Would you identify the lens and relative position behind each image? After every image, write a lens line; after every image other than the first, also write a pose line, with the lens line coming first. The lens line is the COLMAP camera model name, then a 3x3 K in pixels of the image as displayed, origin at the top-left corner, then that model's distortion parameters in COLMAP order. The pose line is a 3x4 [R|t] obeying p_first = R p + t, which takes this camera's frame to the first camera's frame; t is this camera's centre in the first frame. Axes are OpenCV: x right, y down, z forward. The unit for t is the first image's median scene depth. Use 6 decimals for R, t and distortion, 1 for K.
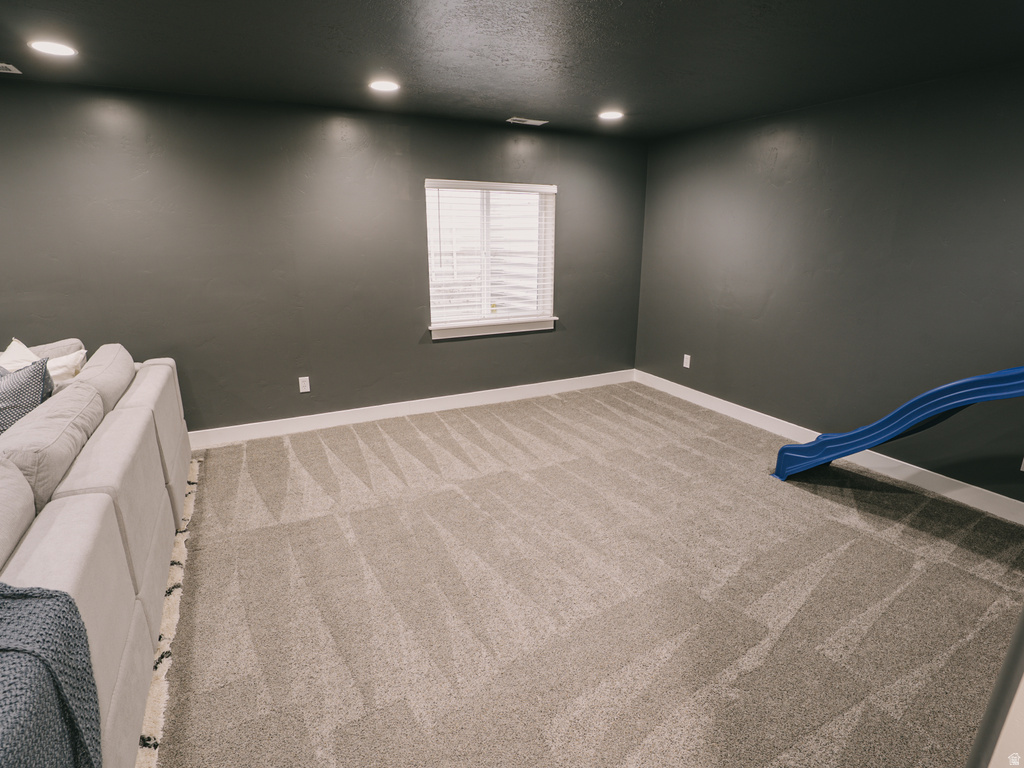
lens RADIAL K [[519.2, 0, 512.0], [0, 519.2, 384.0], [0, 0, 1]] dist [-0.052077, 0.015168]
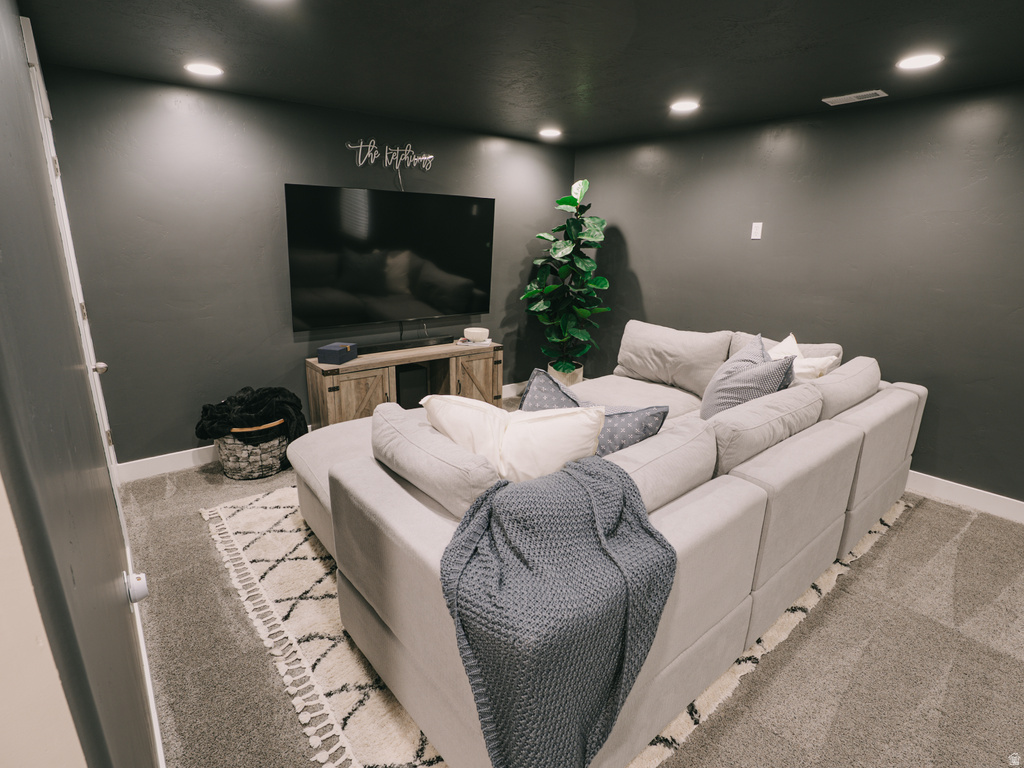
lens RADIAL K [[519.2, 0, 512.0], [0, 519.2, 384.0], [0, 0, 1]] dist [-0.052077, 0.015168]
pose [[0.198504, 0.259336, -0.945167, 0.028077], [-0.282876, 0.938478, 0.198091, -0.036995], [0.938391, 0.228043, 0.259652, 0.126063]]
